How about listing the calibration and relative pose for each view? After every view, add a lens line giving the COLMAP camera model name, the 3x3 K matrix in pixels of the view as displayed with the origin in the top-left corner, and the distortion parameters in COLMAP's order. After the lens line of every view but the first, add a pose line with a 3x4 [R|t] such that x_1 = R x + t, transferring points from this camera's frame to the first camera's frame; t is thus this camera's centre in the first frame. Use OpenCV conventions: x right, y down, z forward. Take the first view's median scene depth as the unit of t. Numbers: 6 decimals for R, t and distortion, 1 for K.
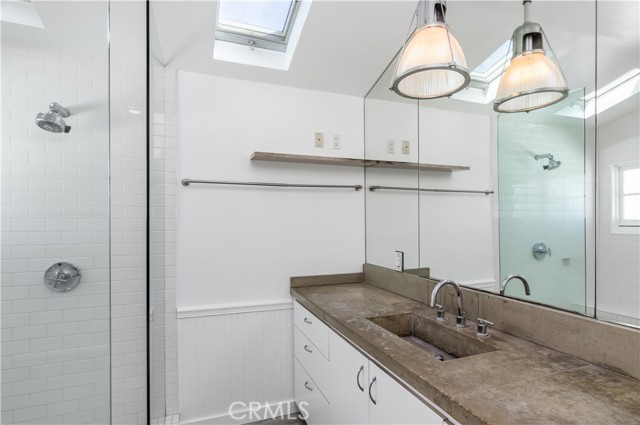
lens RADIAL K [[338.7, 0, 353.3], [0, 338.7, 226.5], [0, 0, 1]] dist [0.002722, 0.001081]
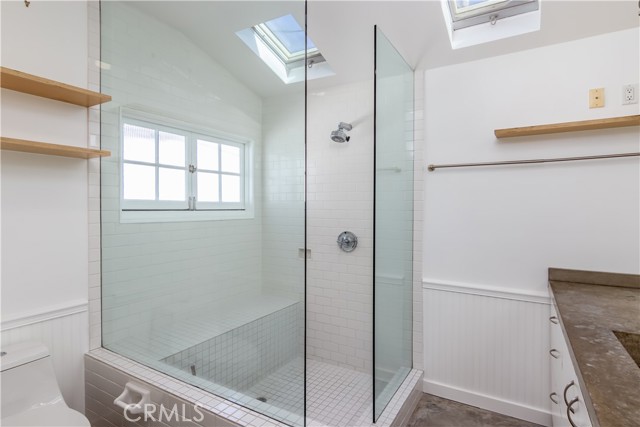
lens RADIAL K [[338.7, 0, 319.2], [0, 338.7, 209.7], [0, 0, 1]] dist [0.002722, 0.001081]
pose [[0.616263, 0.012495, -0.787441, 0.204674], [-0.010519, 0.999916, 0.007635, 0.003833], [0.787470, 0.003578, 0.616343, 0.021864]]
